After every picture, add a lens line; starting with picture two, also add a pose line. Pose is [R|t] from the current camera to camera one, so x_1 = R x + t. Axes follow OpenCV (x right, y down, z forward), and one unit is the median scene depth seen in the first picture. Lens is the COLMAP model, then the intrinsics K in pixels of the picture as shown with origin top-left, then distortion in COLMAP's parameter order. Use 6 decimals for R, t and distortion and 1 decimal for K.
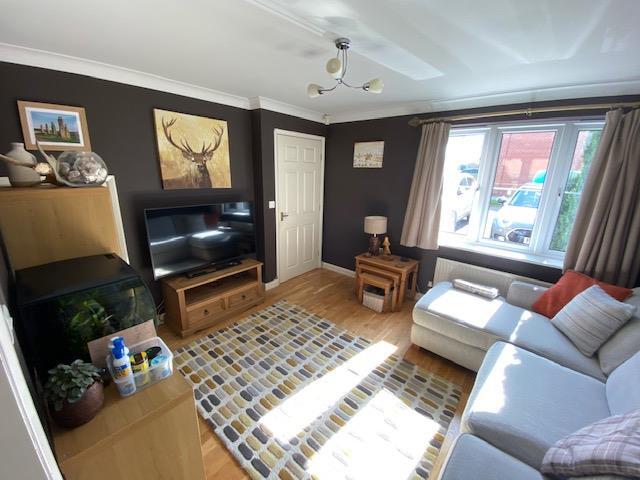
lens RADIAL K [[258.3, 0, 325.0], [0, 258.3, 239.8], [0, 0, 1]] dist [0.013183, -0.002658]
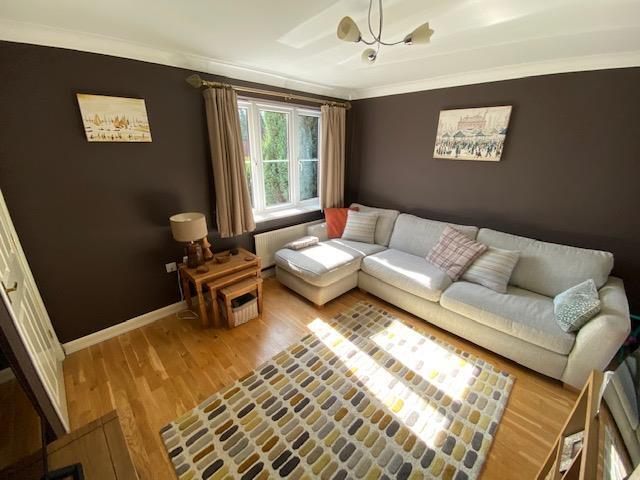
lens RADIAL K [[258.3, 0, 322.9], [0, 258.3, 237.6], [0, 0, 1]] dist [0.013183, -0.002658]
pose [[0.109580, -0.366033, 0.924128, -0.604935], [0.253370, 0.909300, 0.330117, -0.244477], [-0.961143, 0.197972, 0.192383, 0.745865]]
